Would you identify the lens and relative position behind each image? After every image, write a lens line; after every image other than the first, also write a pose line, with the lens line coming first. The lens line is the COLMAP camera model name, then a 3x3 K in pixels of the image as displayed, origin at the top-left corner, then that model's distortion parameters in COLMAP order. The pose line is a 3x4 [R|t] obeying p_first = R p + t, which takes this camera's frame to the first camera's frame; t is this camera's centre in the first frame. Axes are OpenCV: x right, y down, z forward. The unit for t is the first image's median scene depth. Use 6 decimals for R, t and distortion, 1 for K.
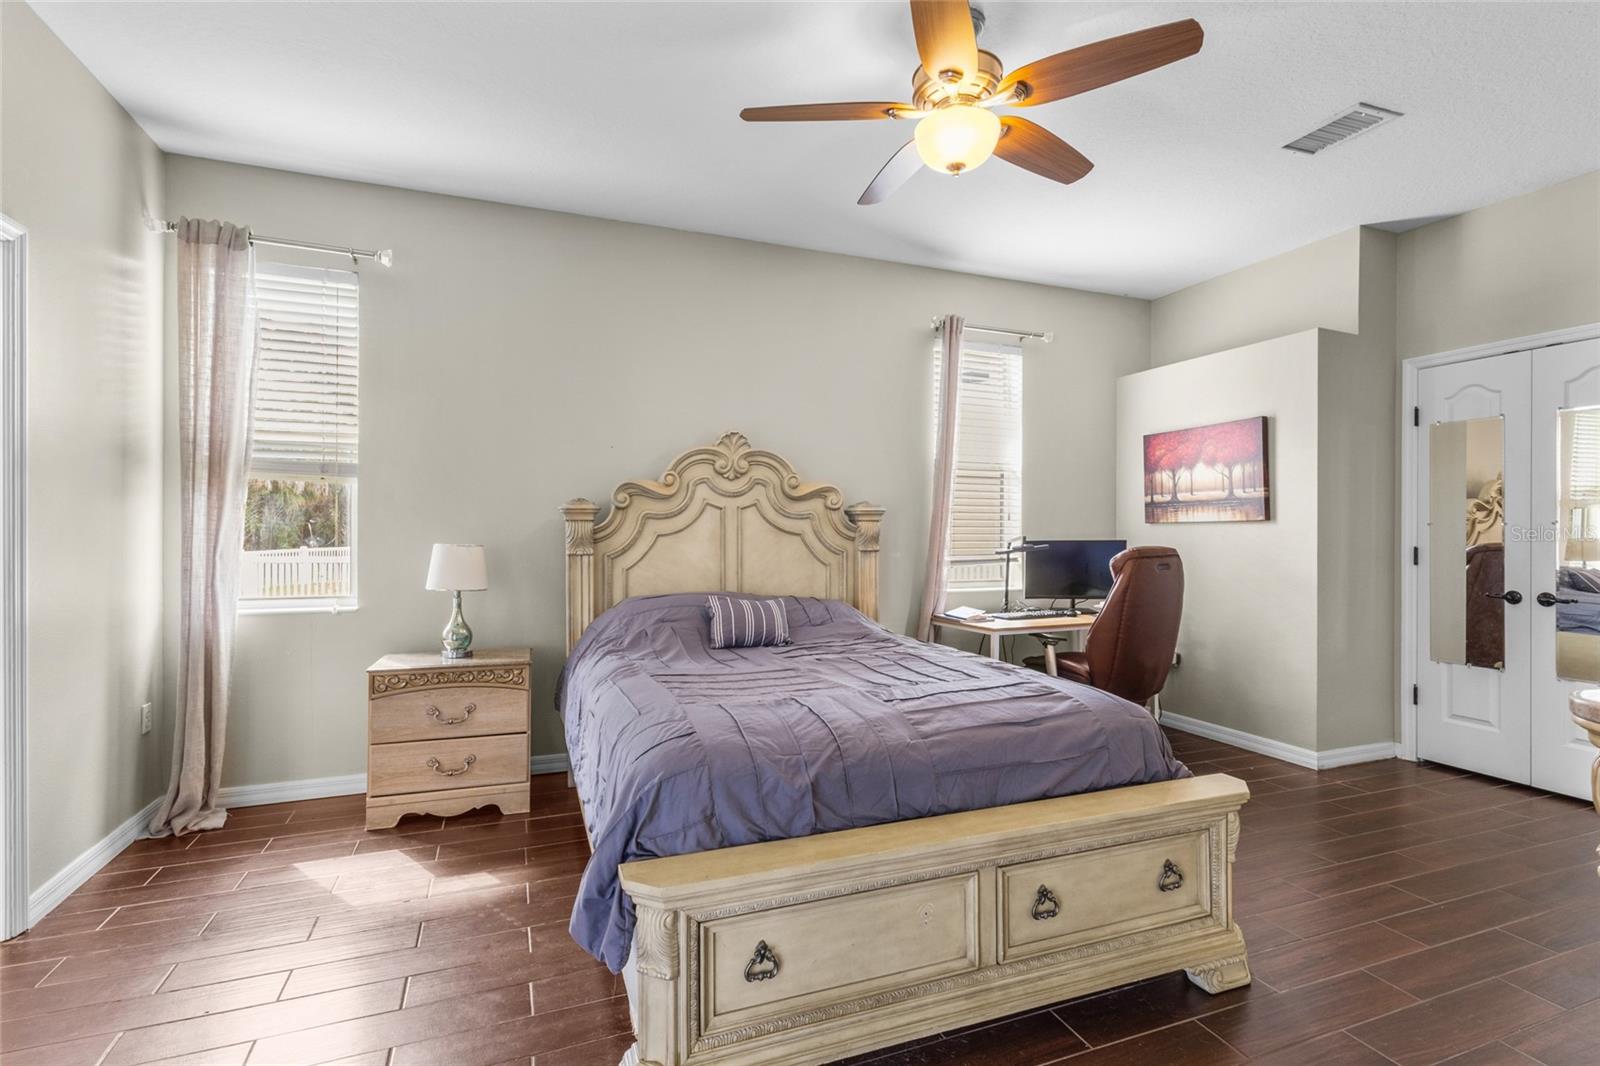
lens RADIAL K [[741.1, 0, 789.9], [0, 741.1, 527.2], [0, 0, 1]] dist [0.003136, 0.000455]
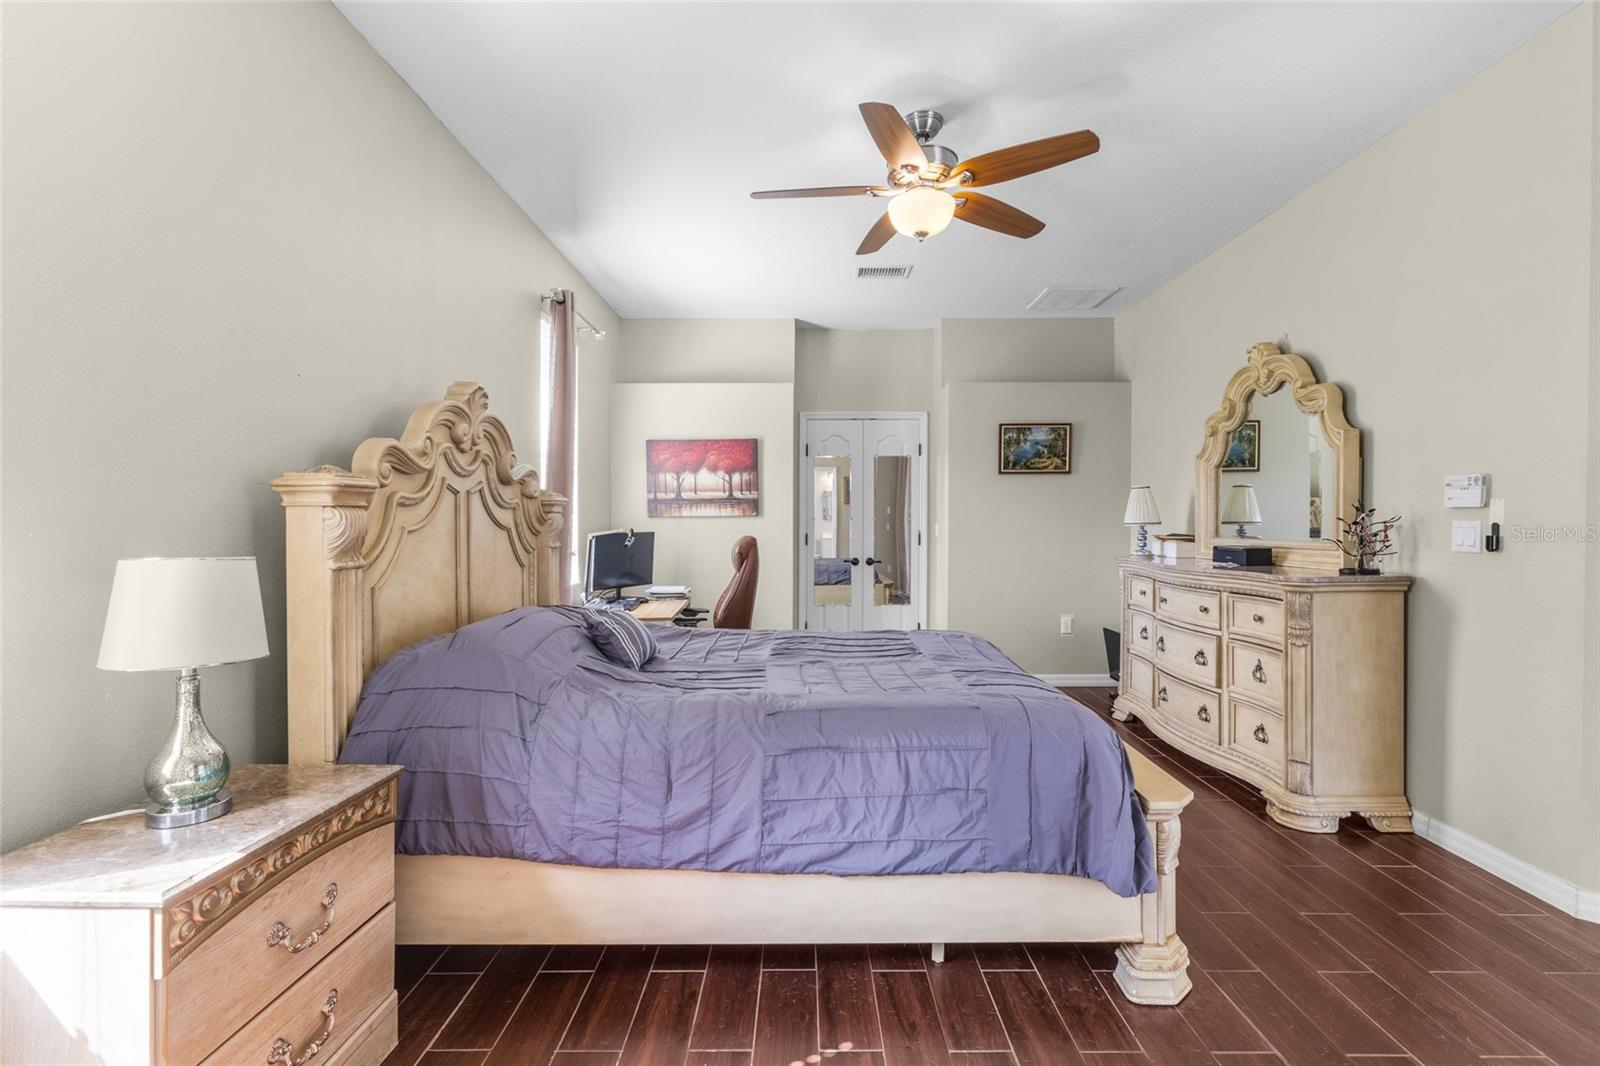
lens RADIAL K [[741.1, 0, 789.9], [0, 741.1, 527.2], [0, 0, 1]] dist [0.003136, 0.000455]
pose [[0.387043, -0.006142, 0.922041, -0.558700], [-0.000736, 0.999975, 0.006970, 0.002534], [-0.922061, -0.003377, 0.387029, 0.400880]]
